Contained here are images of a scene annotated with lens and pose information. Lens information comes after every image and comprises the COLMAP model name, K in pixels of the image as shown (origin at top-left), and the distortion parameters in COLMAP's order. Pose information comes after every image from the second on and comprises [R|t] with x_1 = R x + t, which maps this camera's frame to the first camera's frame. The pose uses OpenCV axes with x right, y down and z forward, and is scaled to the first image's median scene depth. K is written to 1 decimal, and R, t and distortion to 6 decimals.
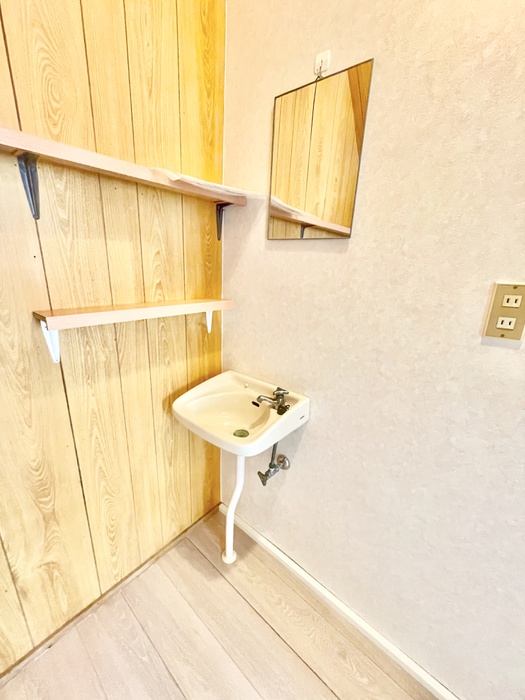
lens RADIAL K [[283.3, 0, 262.2], [0, 283.3, 352.1], [0, 0, 1]] dist [-0.002758, 0.000701]
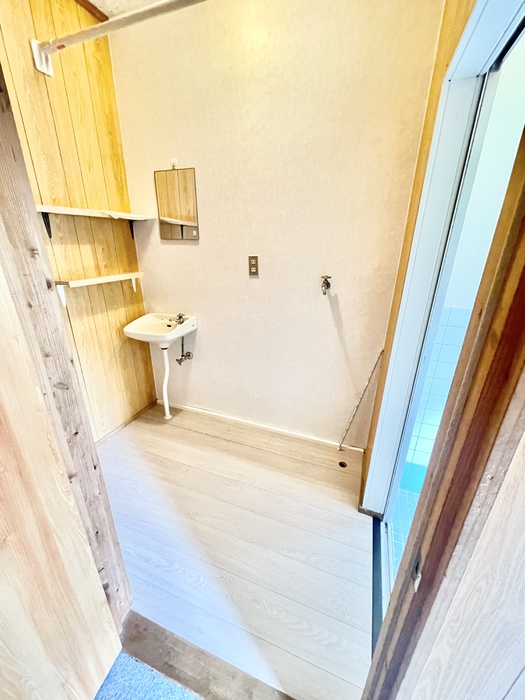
lens RADIAL K [[283.3, 0, 264.0], [0, 283.3, 348.9], [0, 0, 1]] dist [-0.002758, 0.000701]
pose [[0.940276, -0.156412, 0.302353, -0.023946], [0.135101, 0.986709, 0.090293, 0.261933], [-0.312457, -0.044052, 0.948910, -1.061613]]
